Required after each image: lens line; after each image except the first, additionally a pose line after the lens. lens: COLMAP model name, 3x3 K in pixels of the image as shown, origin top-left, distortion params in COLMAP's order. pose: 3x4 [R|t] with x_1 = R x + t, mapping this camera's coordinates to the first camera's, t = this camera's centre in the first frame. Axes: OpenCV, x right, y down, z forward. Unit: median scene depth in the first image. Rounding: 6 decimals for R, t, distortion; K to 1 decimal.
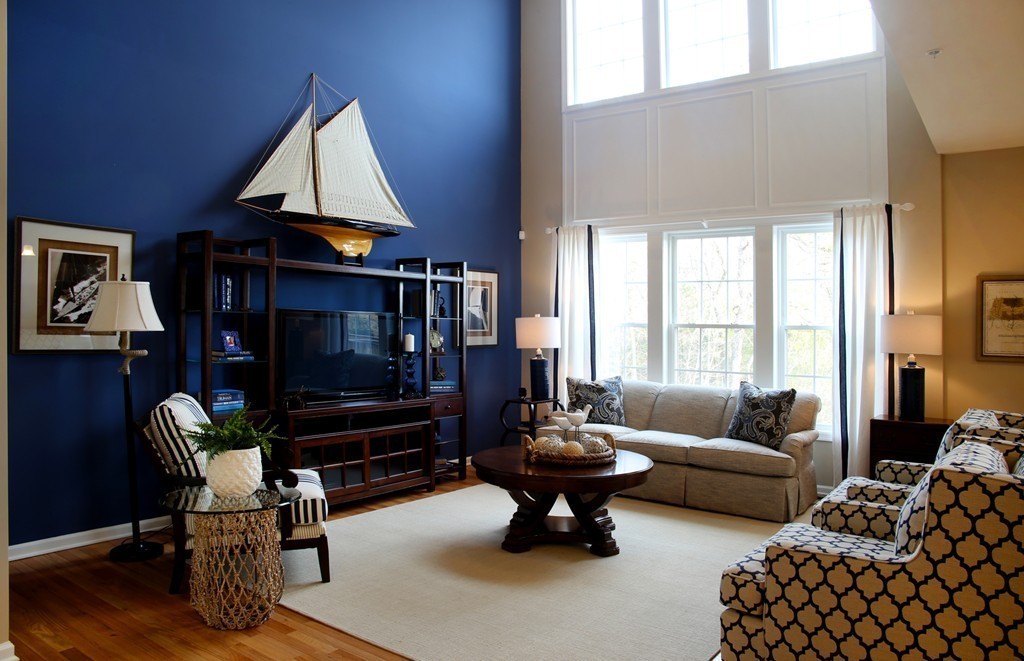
lens RADIAL K [[728.1, 0, 534.5], [0, 728.1, 351.7], [0, 0, 1]] dist [-0.132693, 0.078979]
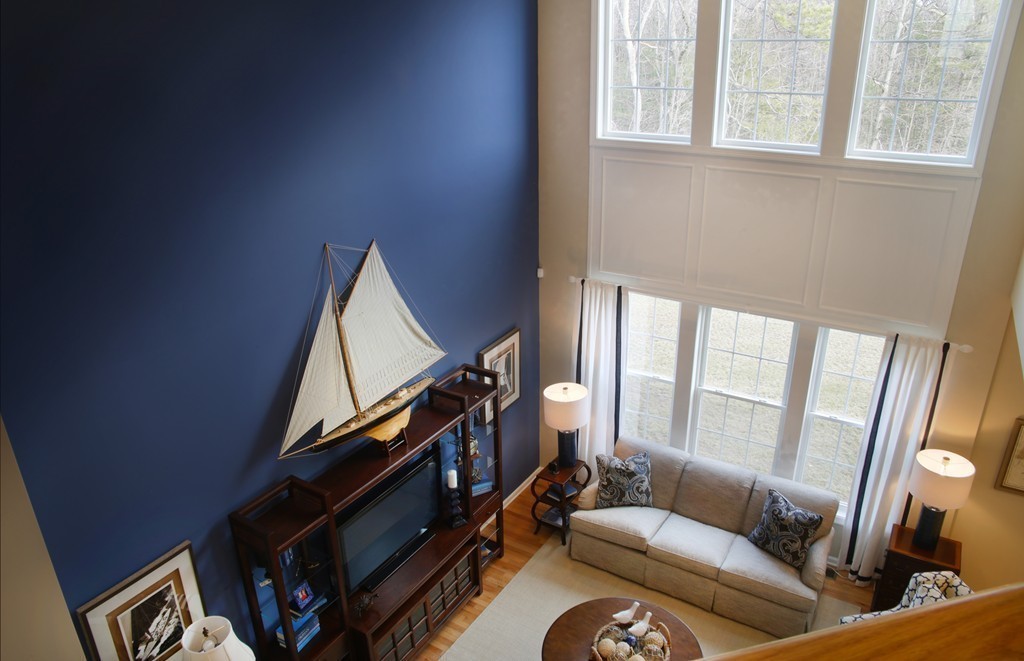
lens RADIAL K [[711.3, 0, 512.0], [0, 711.3, 330.5], [0, 0, 1]] dist [-0.145882, 0.093358]
pose [[0.997677, -0.037102, 0.057129, -0.153068], [0.011939, 0.920918, 0.389574, -0.634487], [-0.067065, -0.387987, 0.919222, 0.205310]]
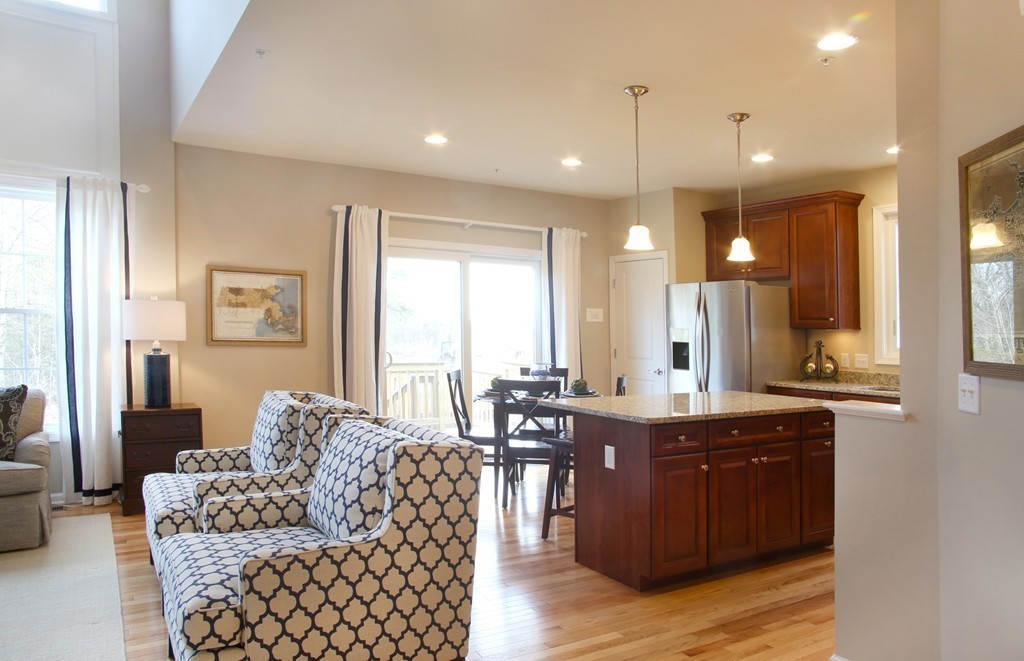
lens RADIAL K [[709.3, 0, 512.0], [0, 709.3, 330.5], [0, 0, 1]] dist [-0.100990, 0.095593]
pose [[0.385023, -0.008289, 0.922870, -0.168379], [0.011985, 0.999920, 0.003981, -0.008208], [-0.922829, 0.009528, 0.385091, 0.172614]]
